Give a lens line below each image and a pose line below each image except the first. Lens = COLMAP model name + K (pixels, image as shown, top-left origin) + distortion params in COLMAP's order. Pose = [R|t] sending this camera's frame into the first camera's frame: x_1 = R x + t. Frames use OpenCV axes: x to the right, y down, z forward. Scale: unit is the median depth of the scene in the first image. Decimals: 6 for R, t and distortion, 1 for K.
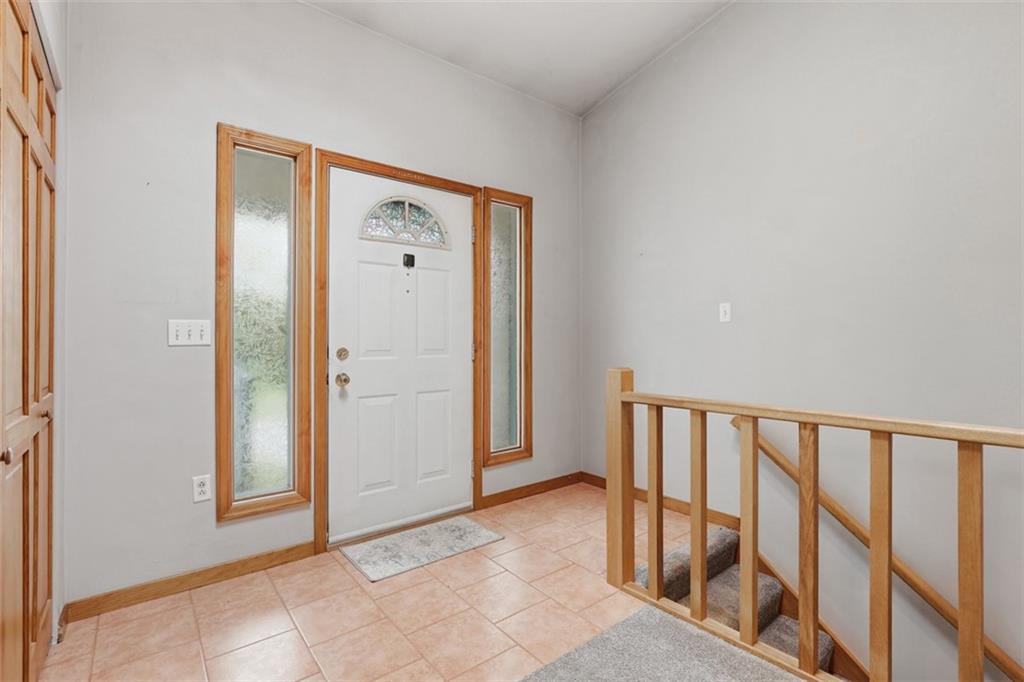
lens RADIAL K [[463.1, 0, 513.2], [0, 463.1, 340.0], [0, 0, 1]] dist [-0.007825, -0.000215]
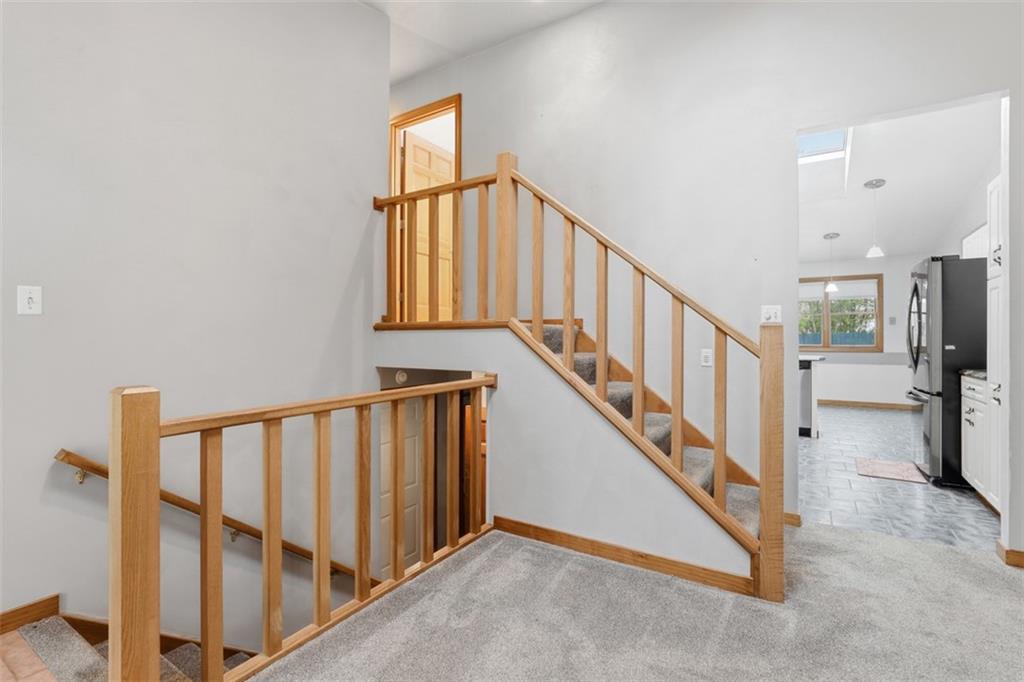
lens RADIAL K [[463.1, 0, 514.6], [0, 463.1, 341.1], [0, 0, 1]] dist [-0.007825, -0.000215]
pose [[-0.316345, 0.000369, 0.948644, -0.591746], [-0.000971, 0.999999, -0.000713, -0.000940], [-0.948644, -0.001146, -0.316344, 0.833914]]
